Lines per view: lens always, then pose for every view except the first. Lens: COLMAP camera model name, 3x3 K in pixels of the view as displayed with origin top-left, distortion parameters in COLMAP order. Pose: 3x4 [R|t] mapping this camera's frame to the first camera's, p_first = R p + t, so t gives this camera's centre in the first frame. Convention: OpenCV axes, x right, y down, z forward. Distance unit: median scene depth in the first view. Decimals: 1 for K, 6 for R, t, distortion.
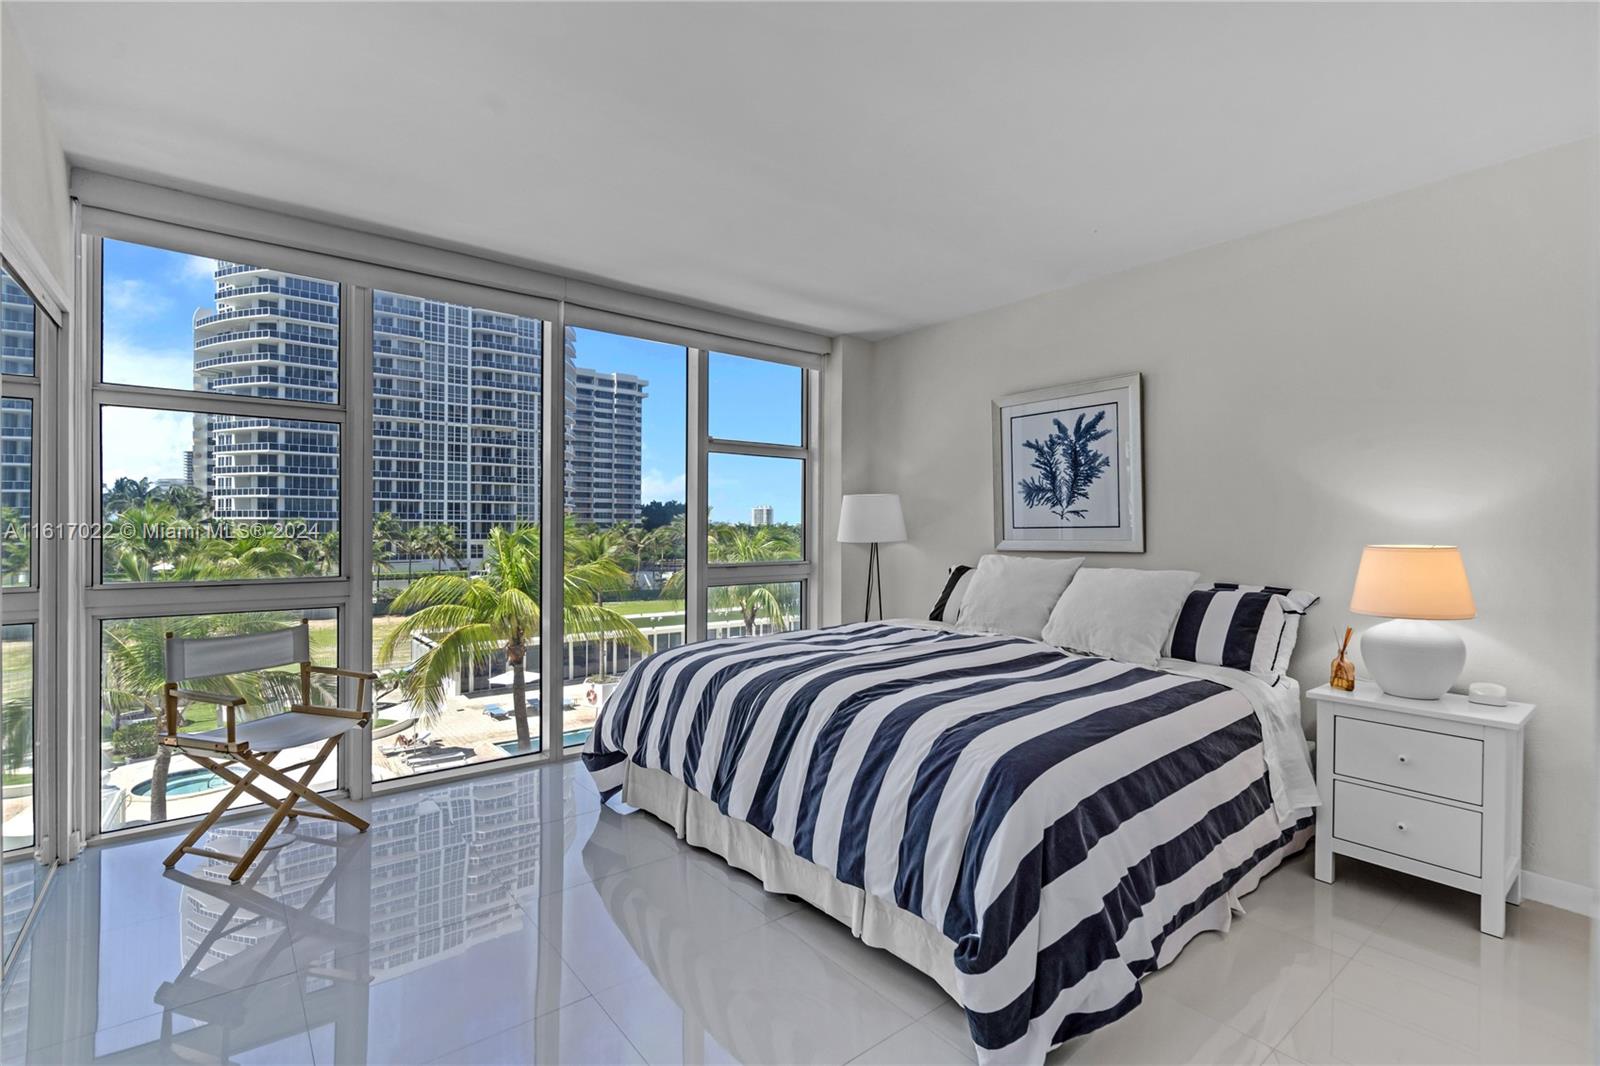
lens RADIAL K [[734.0, 0, 809.8], [0, 734.0, 531.4], [0, 0, 1]] dist [0.000163, -0.000027]
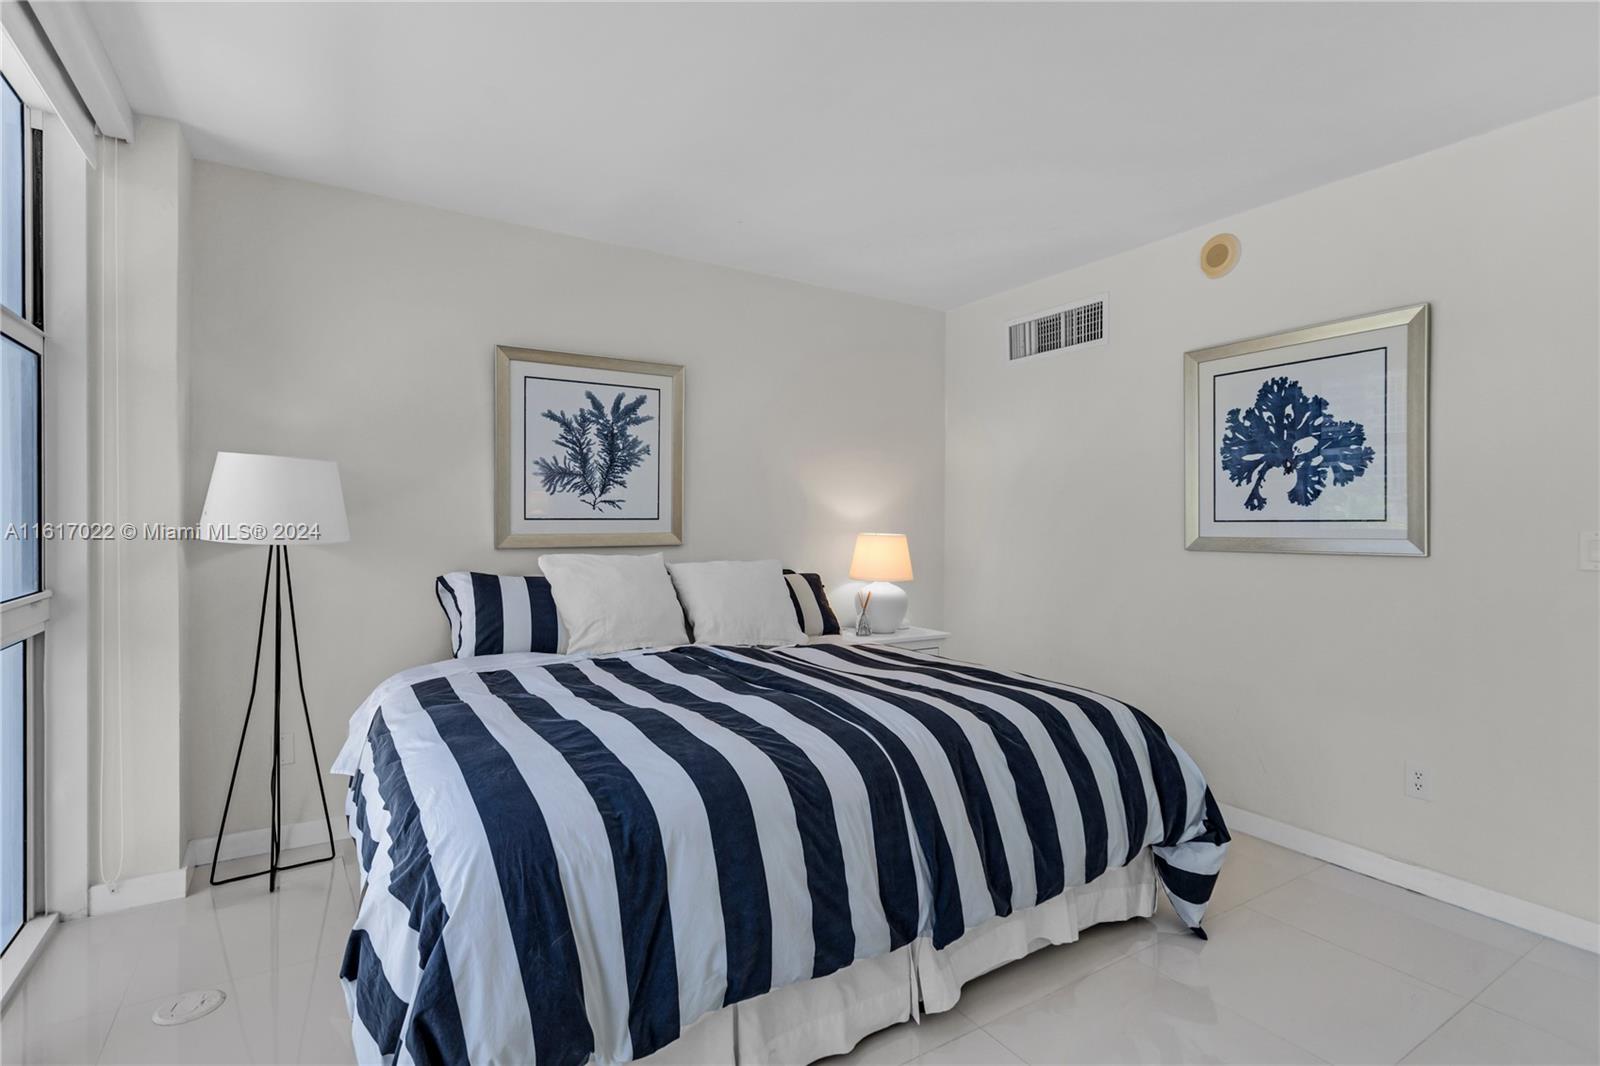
lens RADIAL K [[745.0, 0, 800.7], [0, 745.0, 530.8], [0, 0, 1]] dist [0.001402, 0.000499]
pose [[0.111616, -0.007423, 0.993724, -0.502000], [0.003372, 0.999969, 0.007091, 0.003122], [-0.993746, 0.002560, 0.111637, 0.662602]]
